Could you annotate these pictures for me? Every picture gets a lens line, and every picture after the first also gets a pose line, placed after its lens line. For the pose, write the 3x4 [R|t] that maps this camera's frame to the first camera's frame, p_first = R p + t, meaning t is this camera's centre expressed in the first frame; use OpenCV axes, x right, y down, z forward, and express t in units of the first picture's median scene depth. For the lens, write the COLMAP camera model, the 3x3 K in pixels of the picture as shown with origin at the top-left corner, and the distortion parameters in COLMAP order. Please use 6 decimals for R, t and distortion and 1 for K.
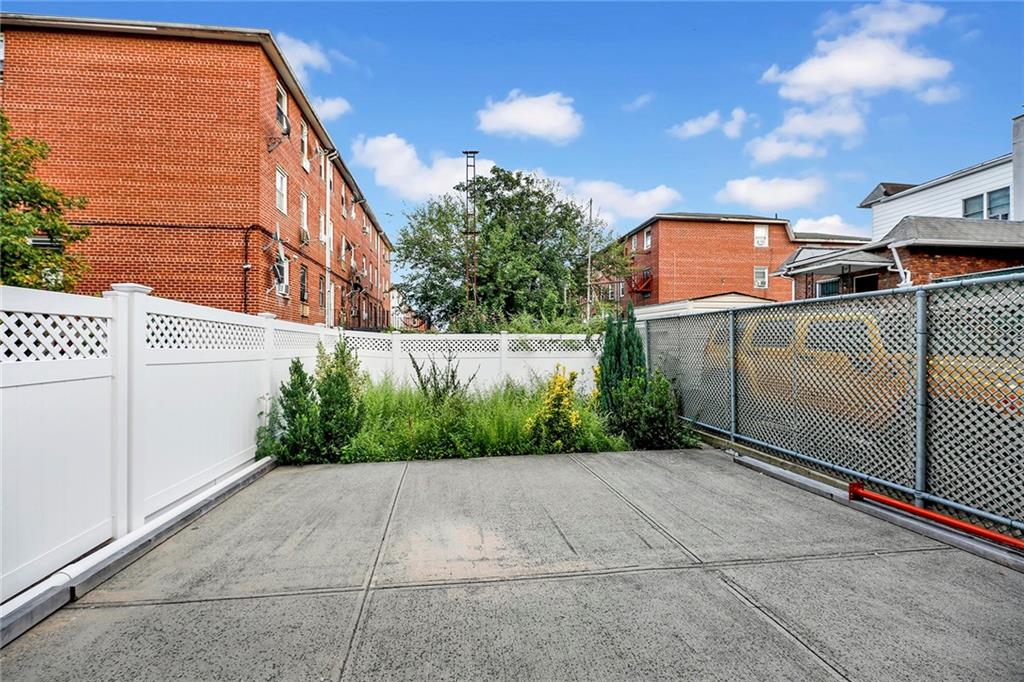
lens RADIAL K [[416.4, 0, 511.1], [0, 416.4, 343.5], [0, 0, 1]] dist [0.000960, 0.000003]
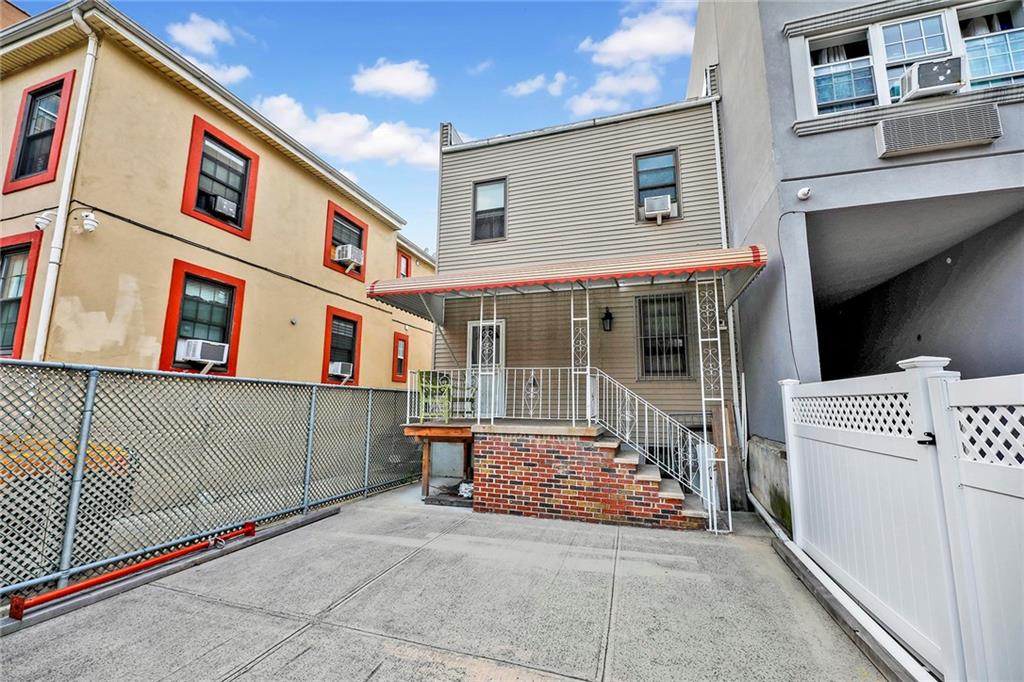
lens RADIAL K [[416.4, 0, 513.4], [0, 416.4, 342.6], [0, 0, 1]] dist [0.000960, 0.000003]
pose [[-0.902016, 0.059874, 0.427531, -0.551008], [-0.011441, 0.986672, -0.162317, -0.041881], [-0.431552, -0.151304, -0.889309, 1.848600]]
